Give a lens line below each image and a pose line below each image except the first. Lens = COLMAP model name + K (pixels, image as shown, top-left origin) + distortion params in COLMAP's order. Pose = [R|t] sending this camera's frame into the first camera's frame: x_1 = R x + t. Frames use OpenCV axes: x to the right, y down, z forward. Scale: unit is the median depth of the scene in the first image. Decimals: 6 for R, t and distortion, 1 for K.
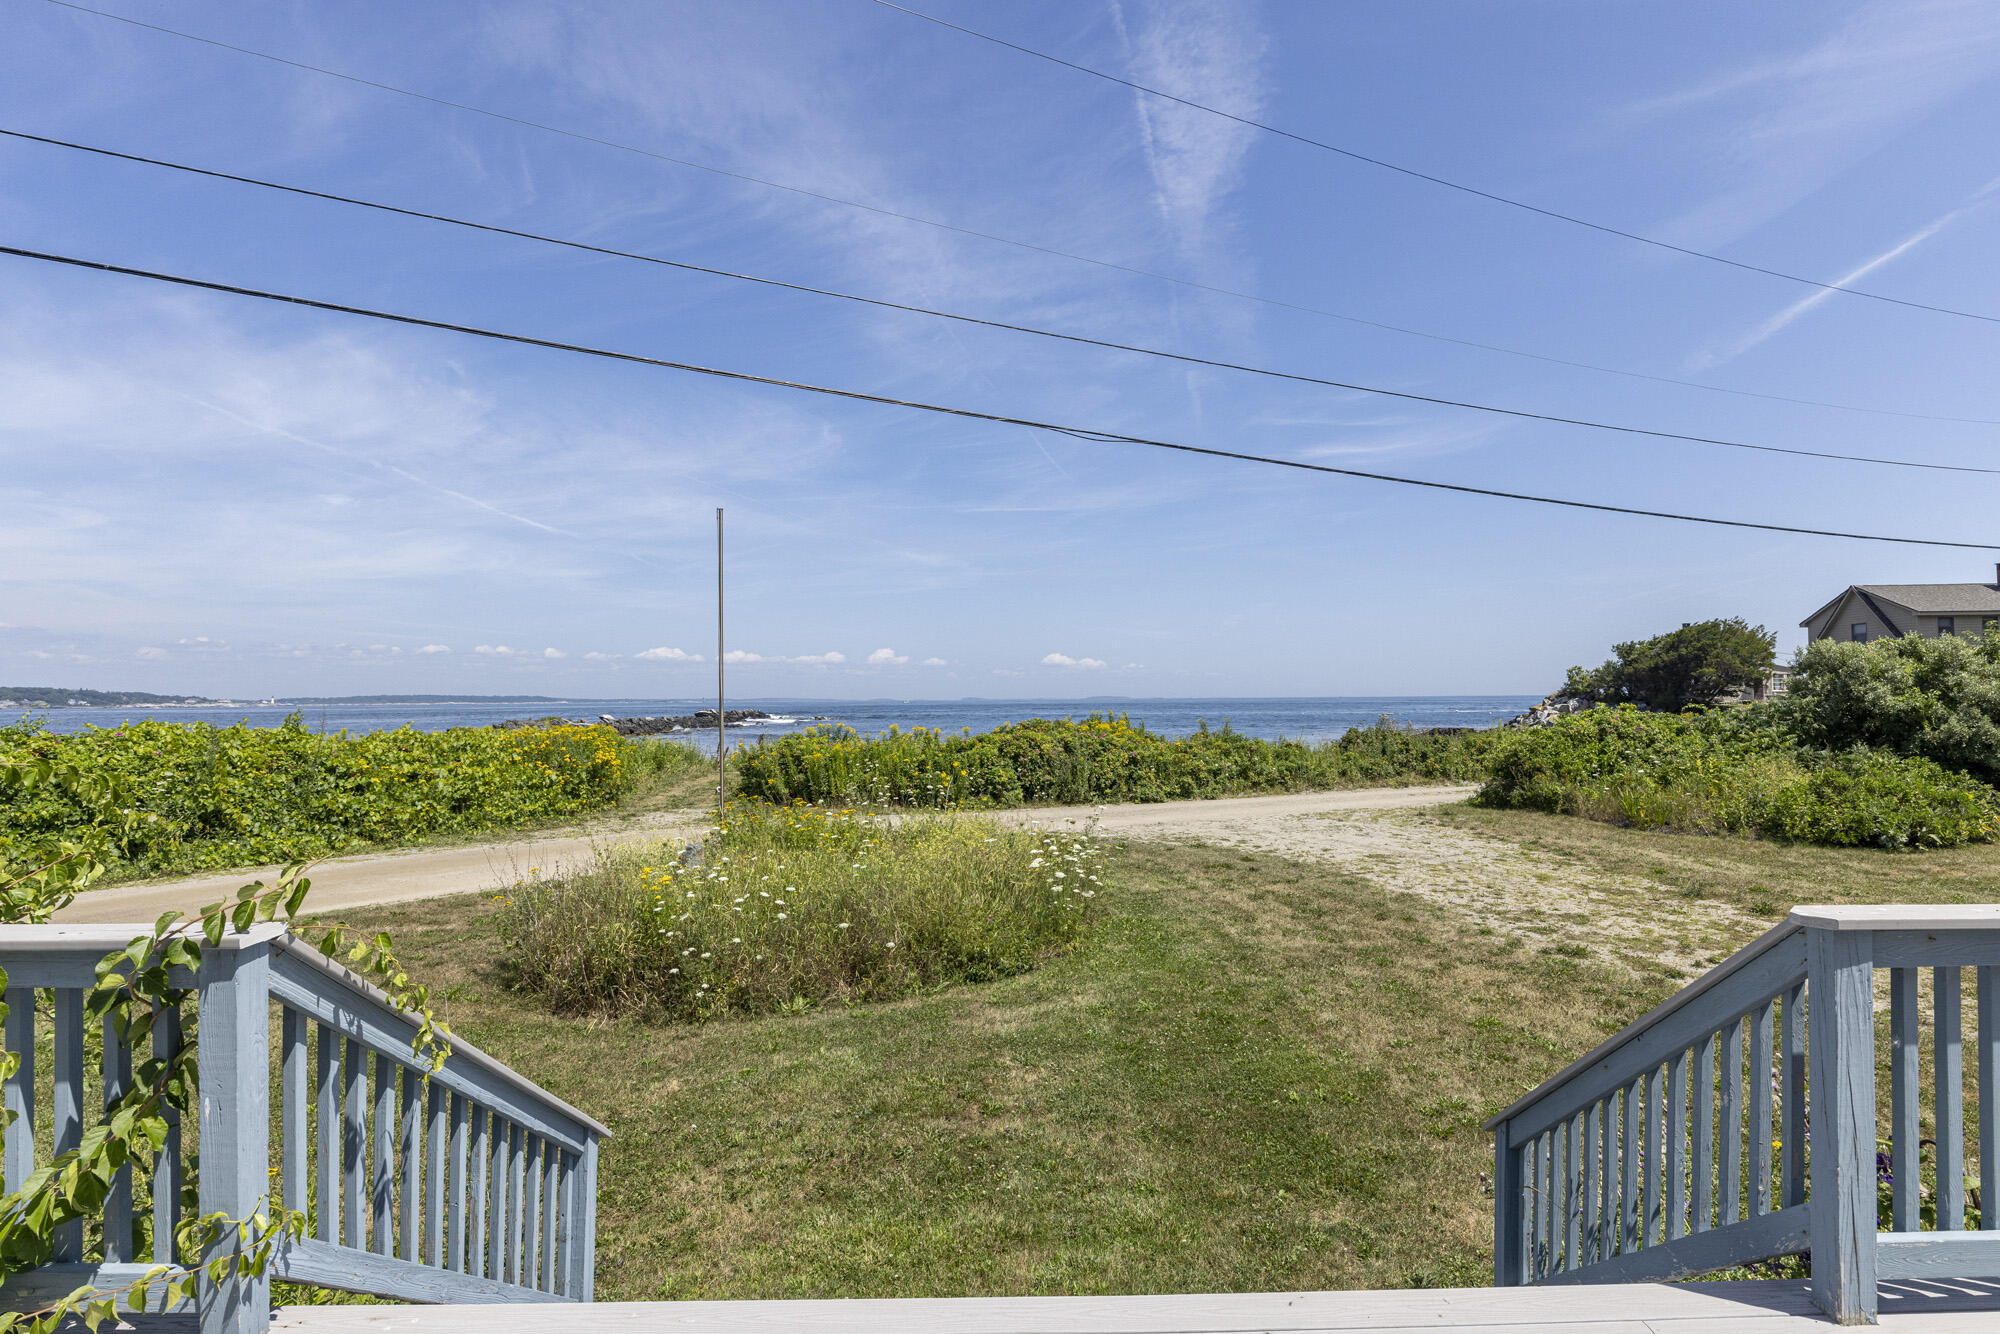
lens RADIAL K [[1018.0, 0, 1057.6], [0, 1018.0, 659.3], [0, 0, 1]] dist [-0.006849, -0.000288]
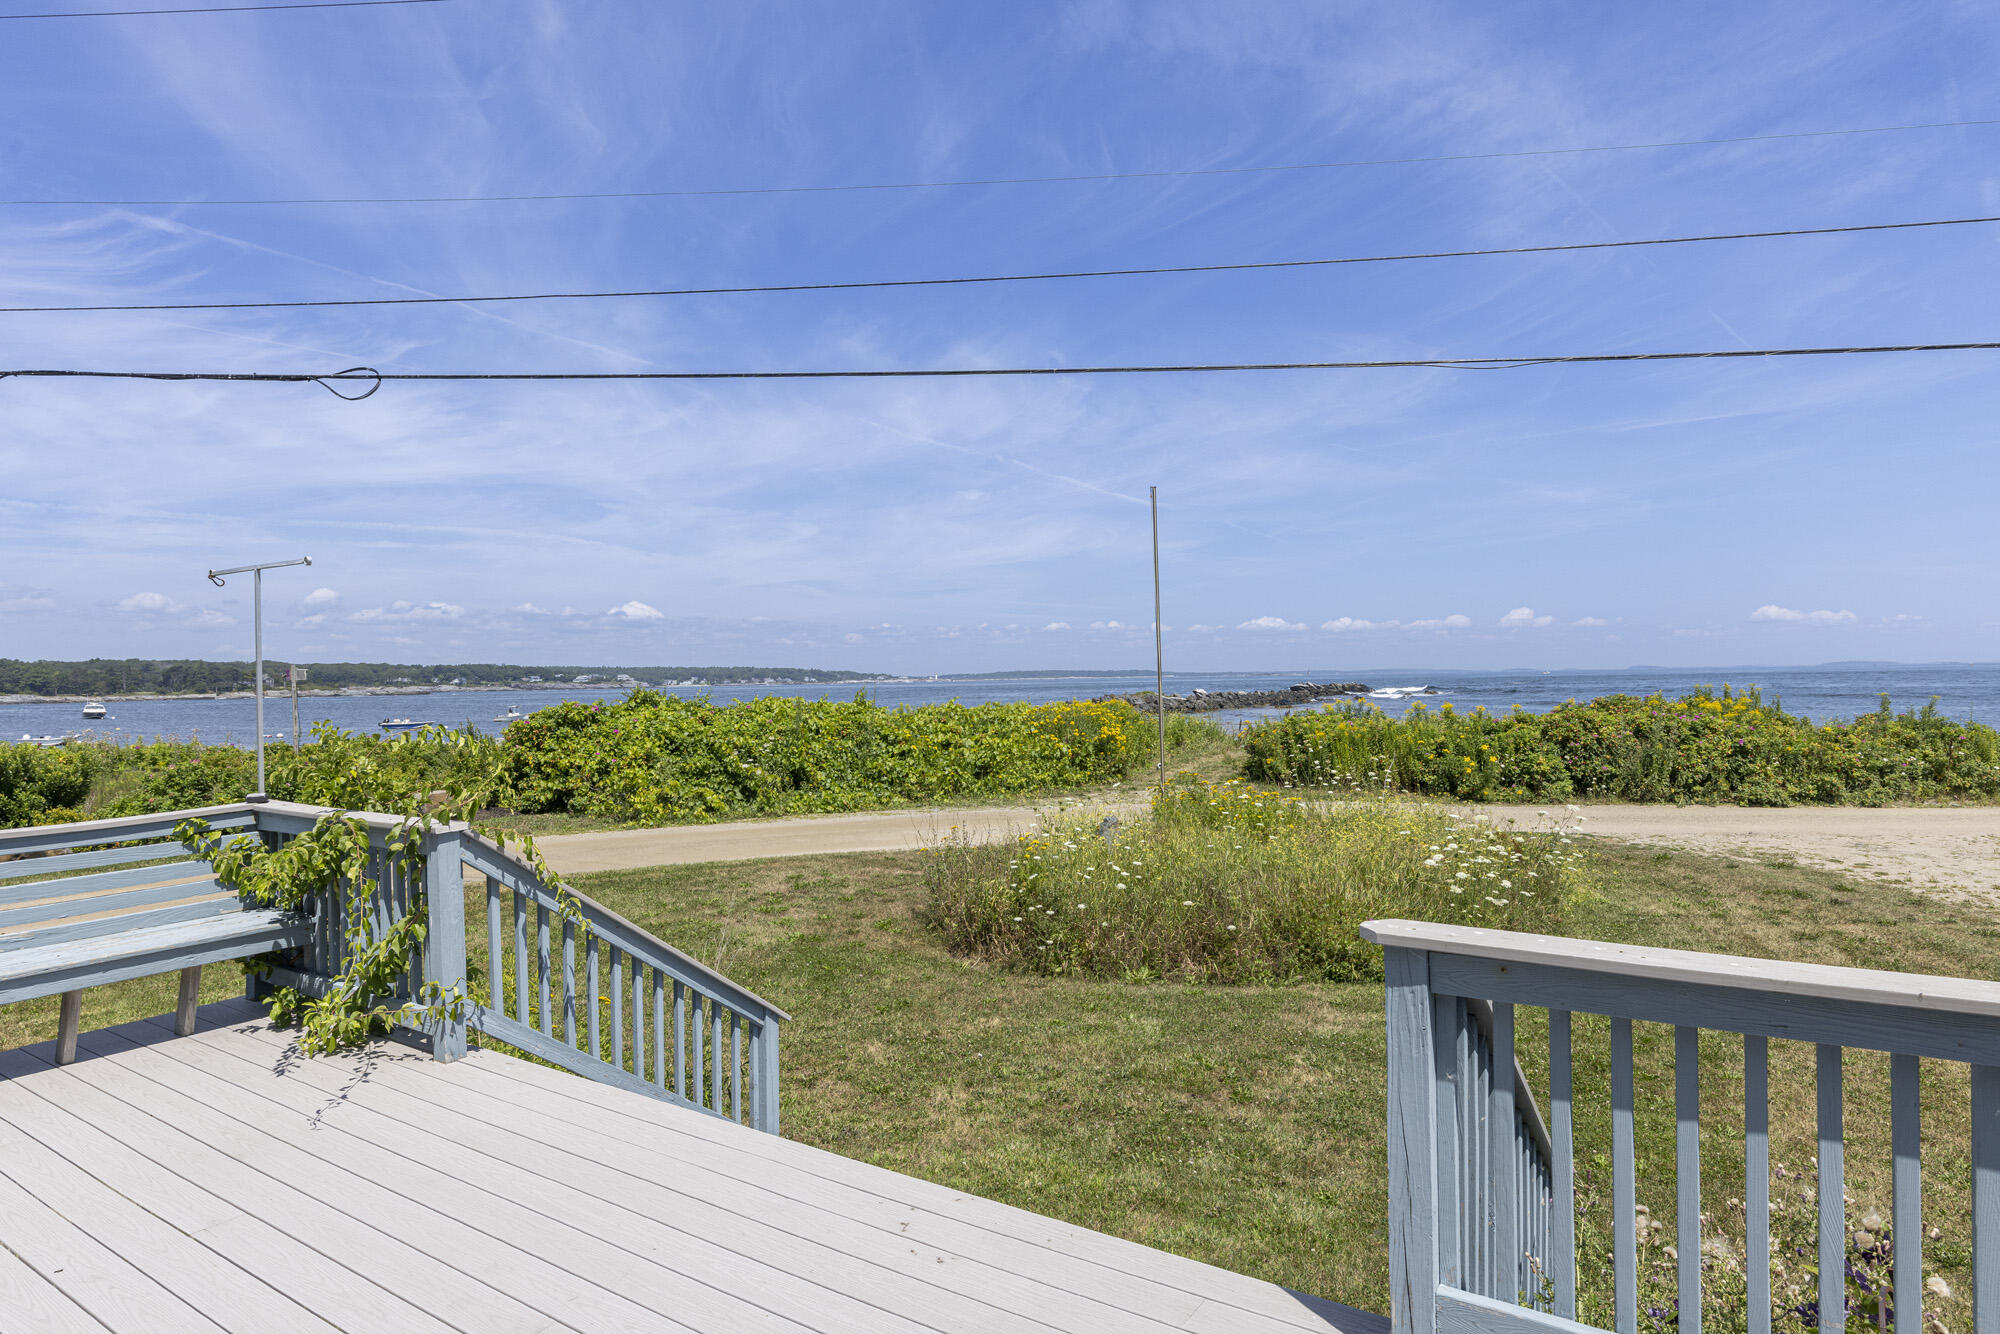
lens RADIAL K [[1133.7, 0, 1000.0], [0, 1133.7, 667.0], [0, 0, 1]] dist [-0.011883, -0.001765]
pose [[0.817771, -0.012234, -0.575414, 0.114070], [0.032945, 0.999130, 0.025577, -0.002313], [0.574600, -0.039873, 0.817462, -0.003130]]
